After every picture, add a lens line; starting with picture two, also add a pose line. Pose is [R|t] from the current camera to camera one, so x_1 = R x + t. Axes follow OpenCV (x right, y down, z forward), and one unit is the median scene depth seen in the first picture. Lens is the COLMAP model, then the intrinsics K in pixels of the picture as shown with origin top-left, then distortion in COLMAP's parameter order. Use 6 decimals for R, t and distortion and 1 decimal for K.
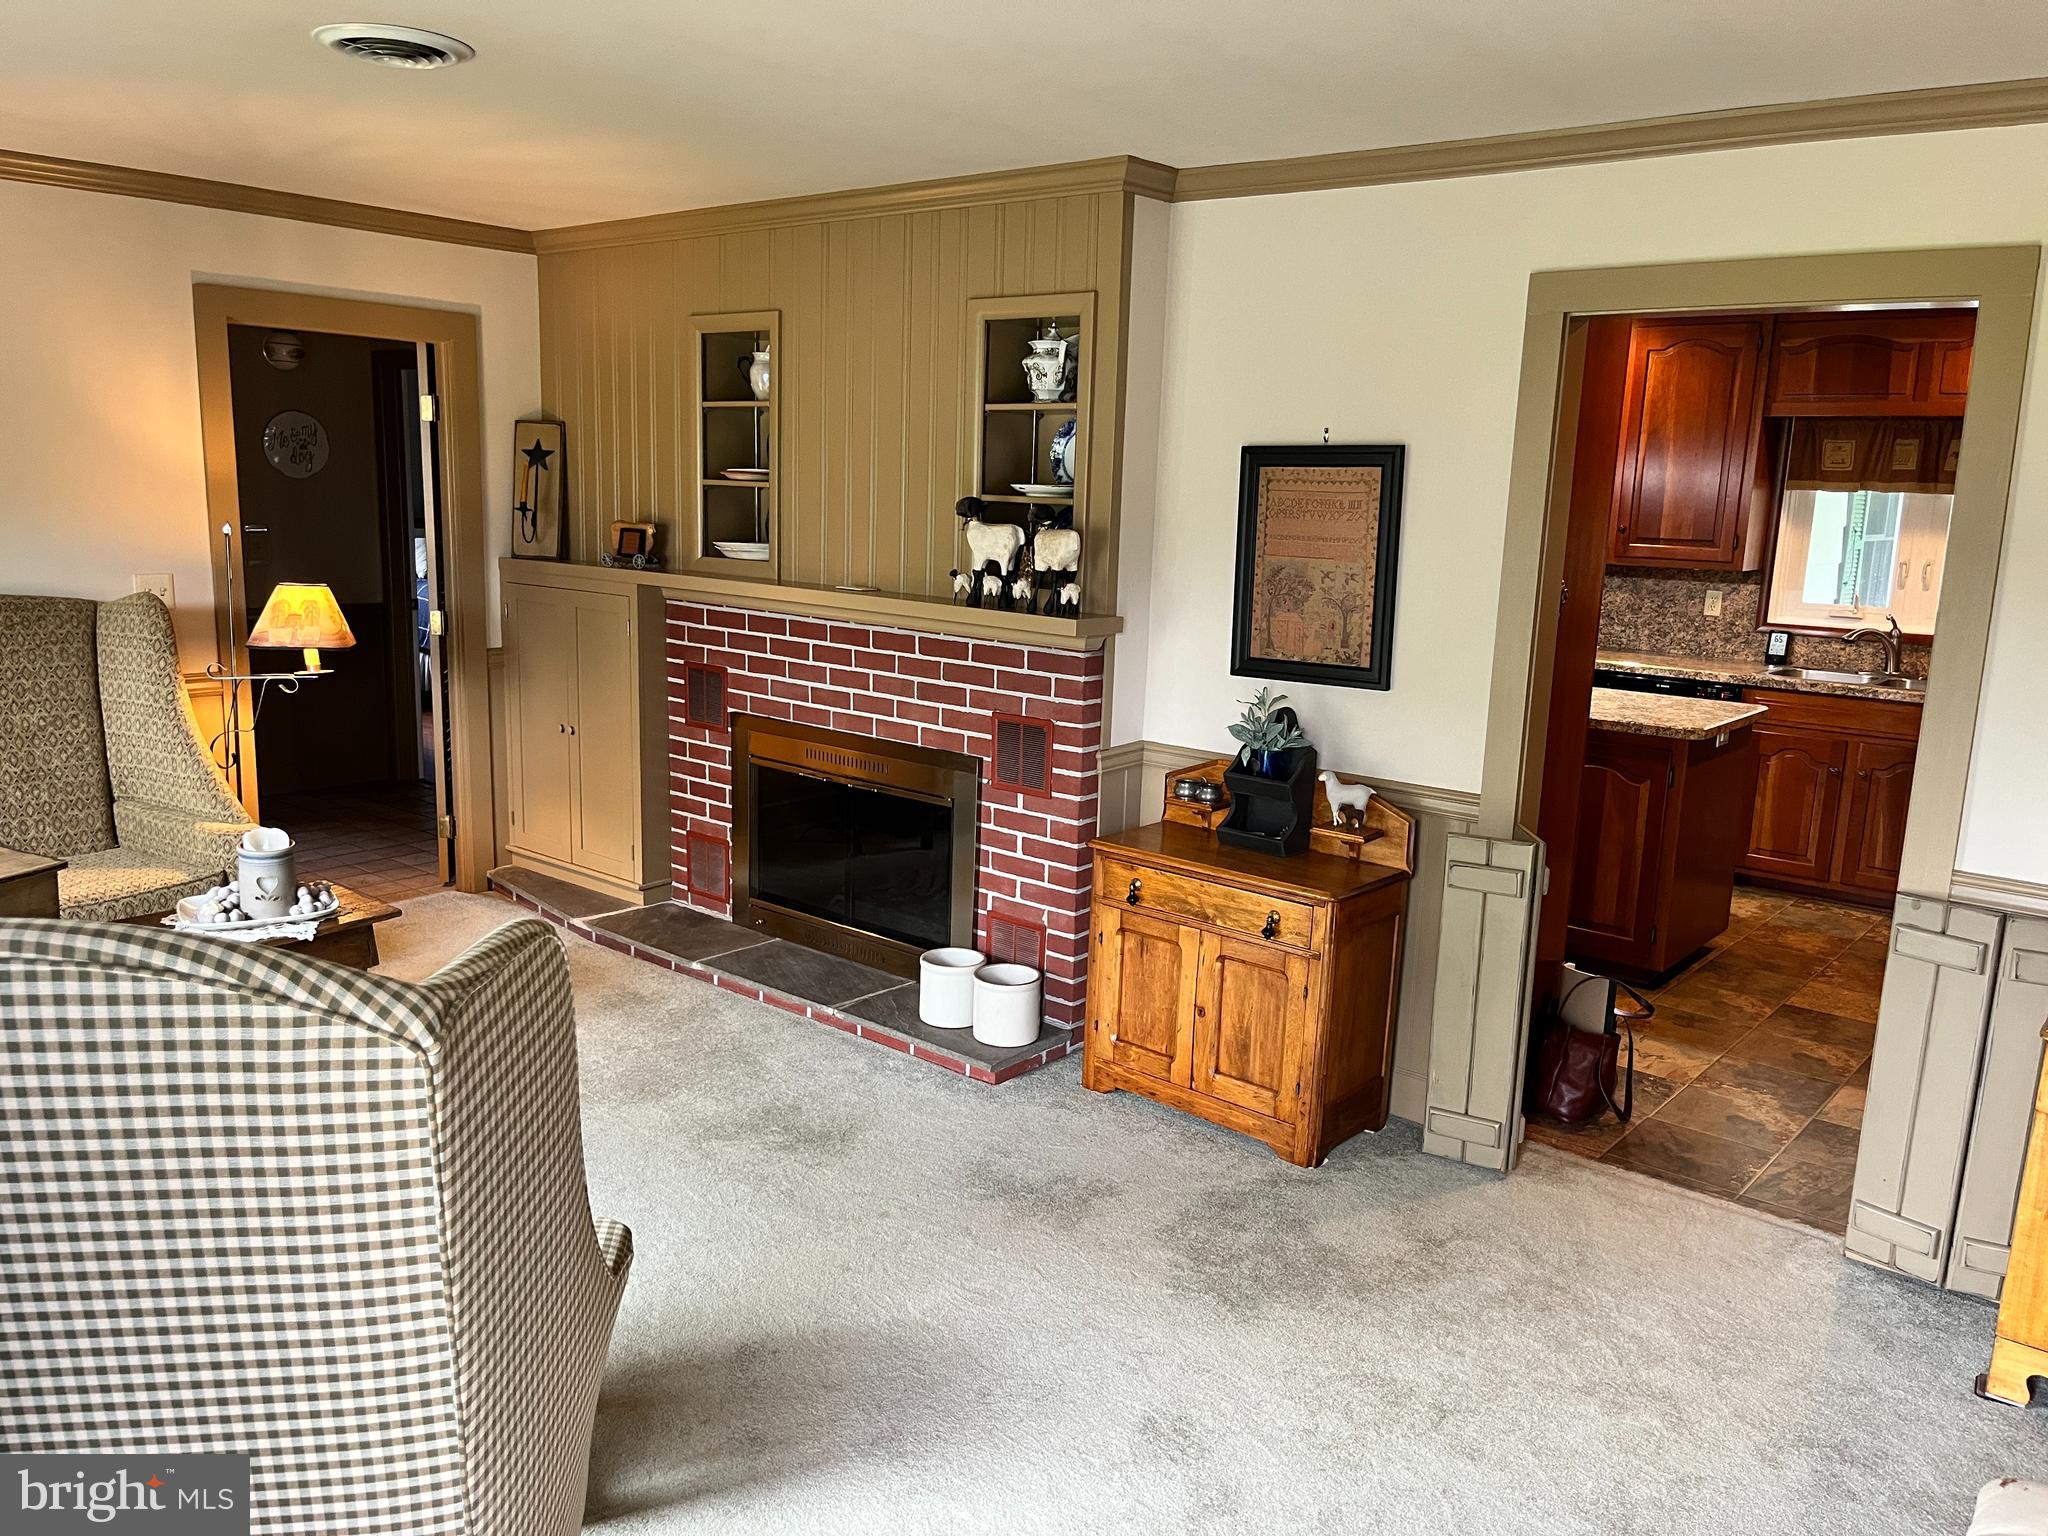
lens RADIAL K [[1550.9, 0, 1032.6], [0, 1550.9, 758.2], [0, 0, 1]] dist [0.056571, -0.064669]
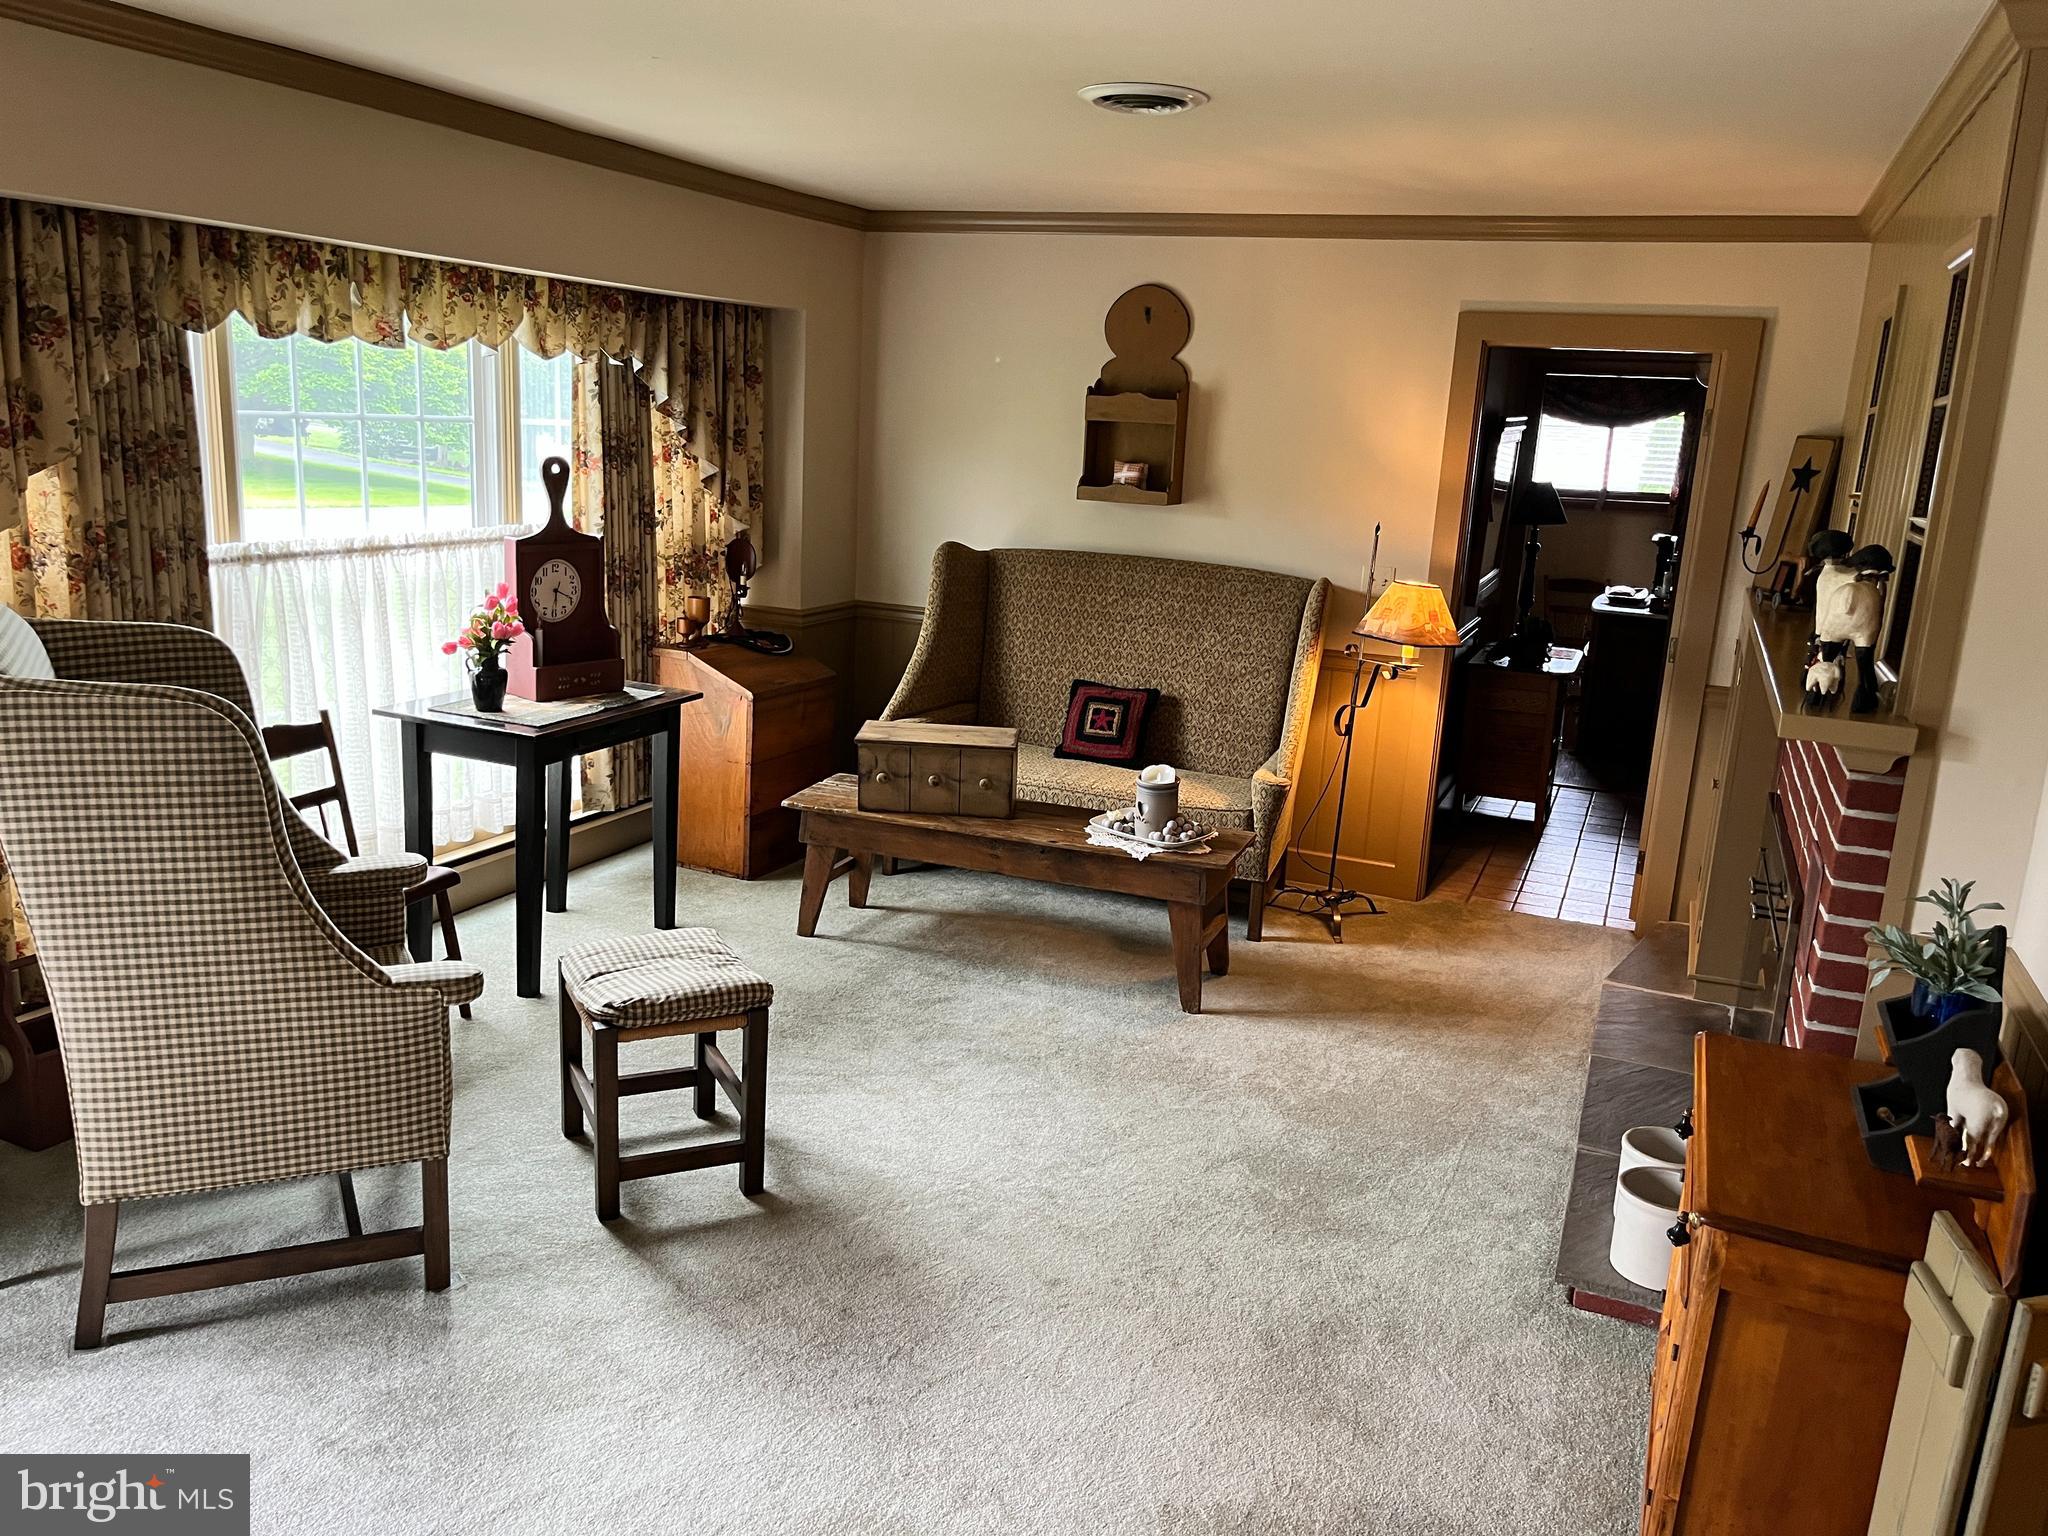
lens RADIAL K [[1550.9, 0, 1031.3], [0, 1550.9, 780.0], [0, 0, 1]] dist [0.056571, -0.064669]
pose [[0.299605, 0.203433, -0.932122, 0.530244], [-0.218469, 0.965672, 0.140534, -0.079464], [0.928713, 0.161535, 0.333764, 0.451112]]
